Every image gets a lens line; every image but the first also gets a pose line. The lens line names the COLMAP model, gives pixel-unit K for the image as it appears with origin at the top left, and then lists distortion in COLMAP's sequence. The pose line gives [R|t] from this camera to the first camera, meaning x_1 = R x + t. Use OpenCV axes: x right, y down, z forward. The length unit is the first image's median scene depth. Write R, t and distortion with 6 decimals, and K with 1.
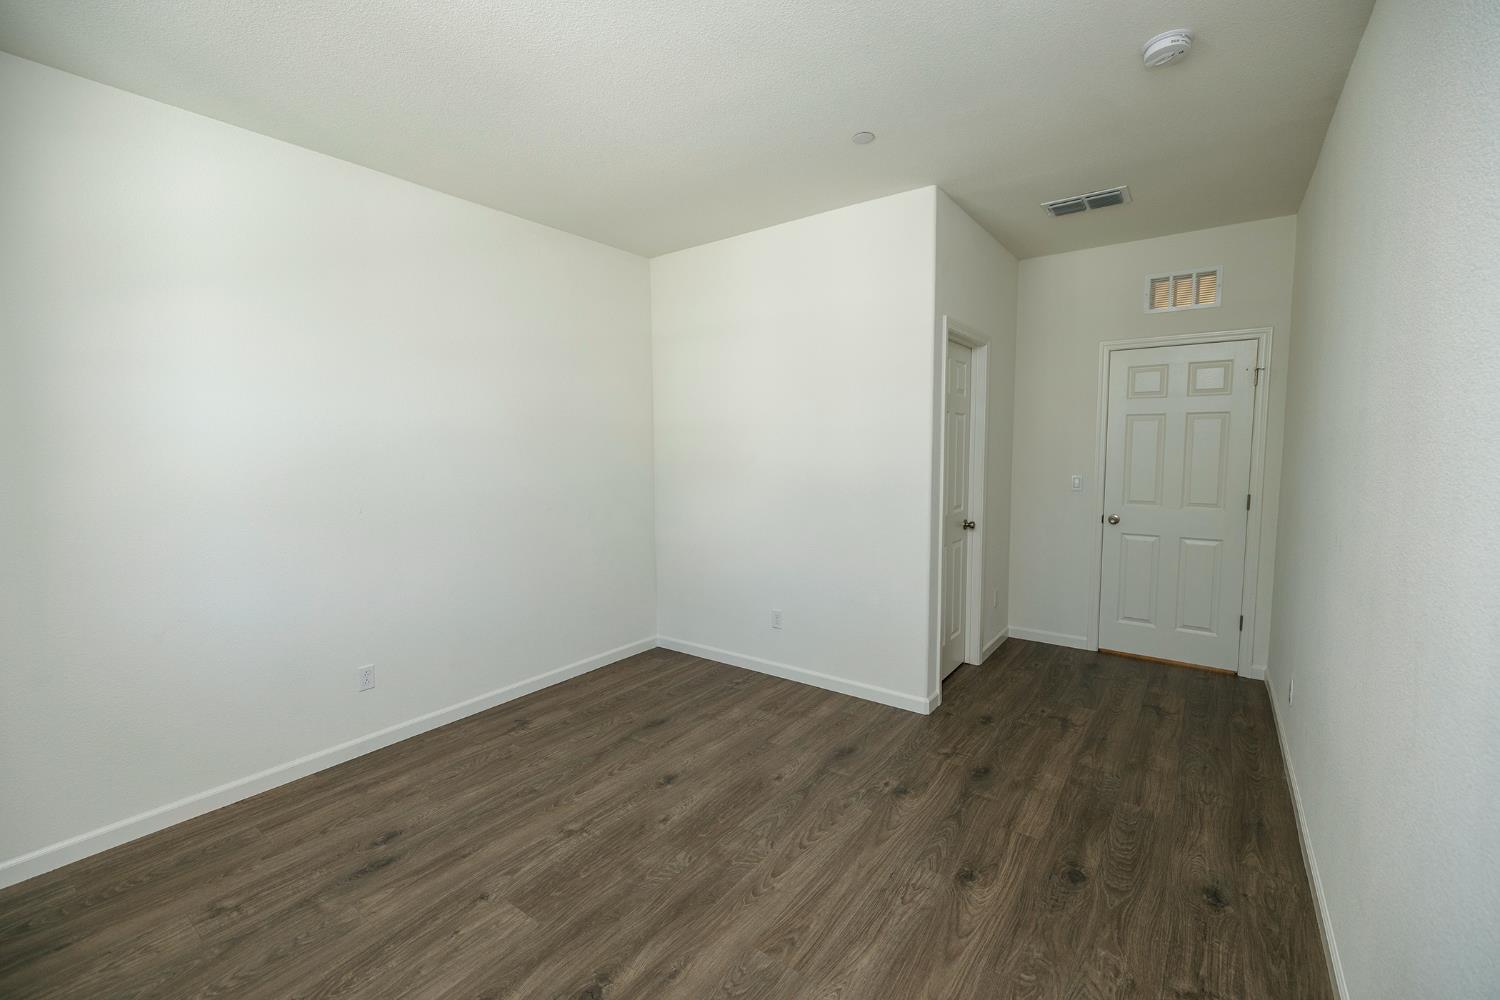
lens RADIAL K [[627.2, 0, 744.6], [0, 627.2, 504.8], [0, 0, 1]] dist [0.002072, 0.000138]
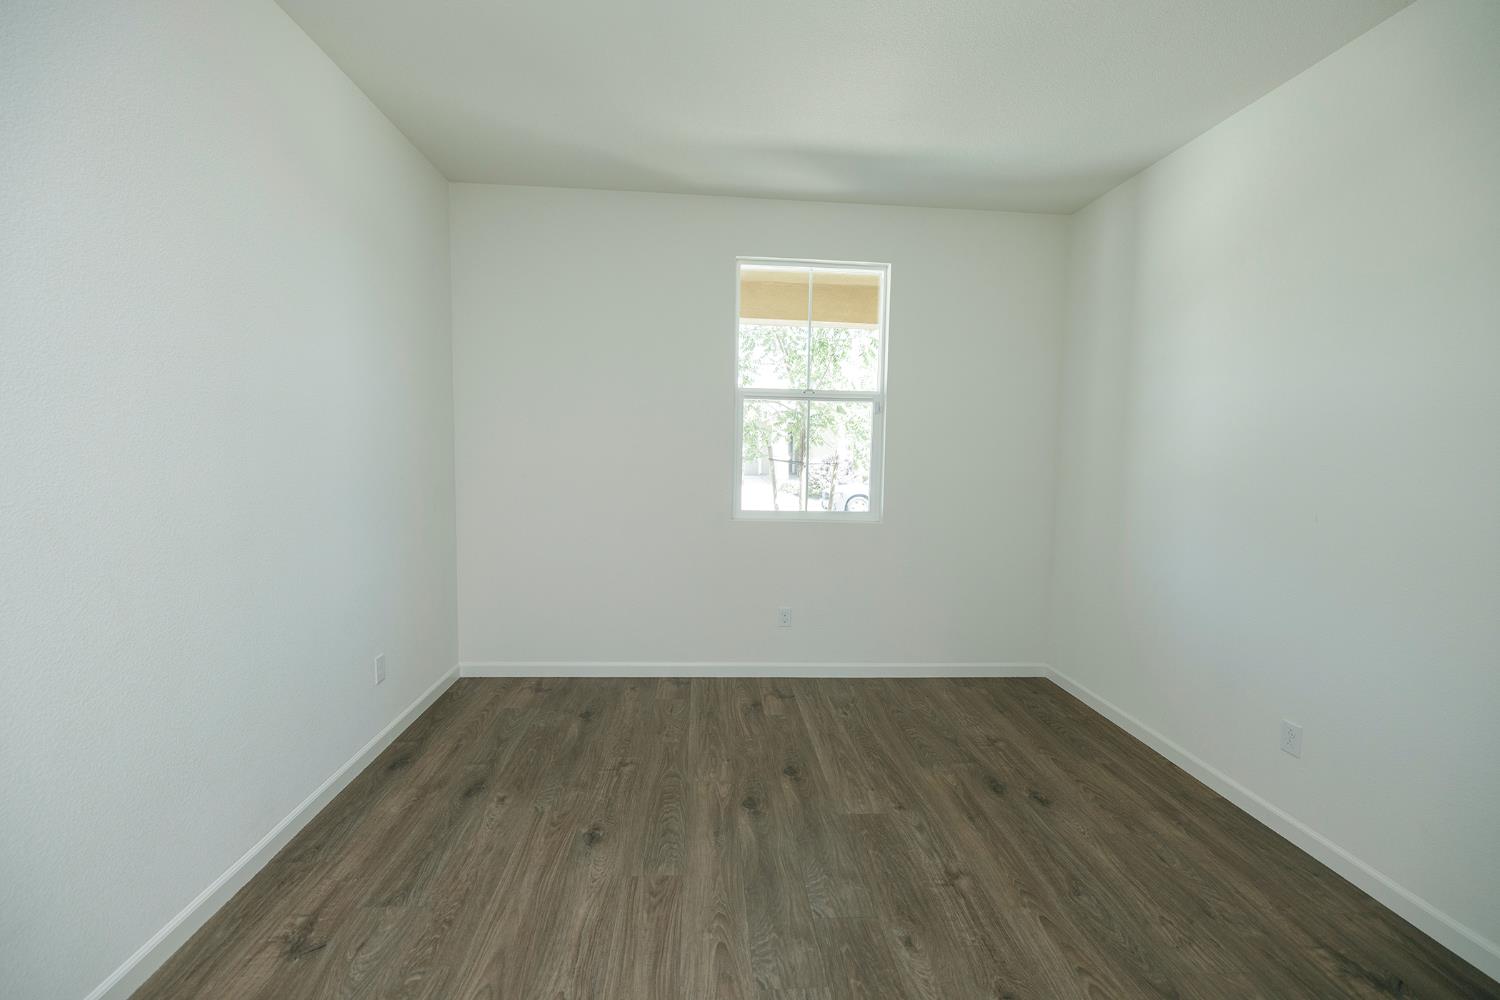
lens RADIAL K [[627.2, 0, 747.7], [0, 627.2, 500.7], [0, 0, 1]] dist [0.002072, 0.000138]
pose [[-0.757645, 0.049256, -0.650806, 0.528181], [-0.077037, 0.983429, 0.164115, -0.114277], [0.648105, 0.174477, -0.741295, 1.541450]]
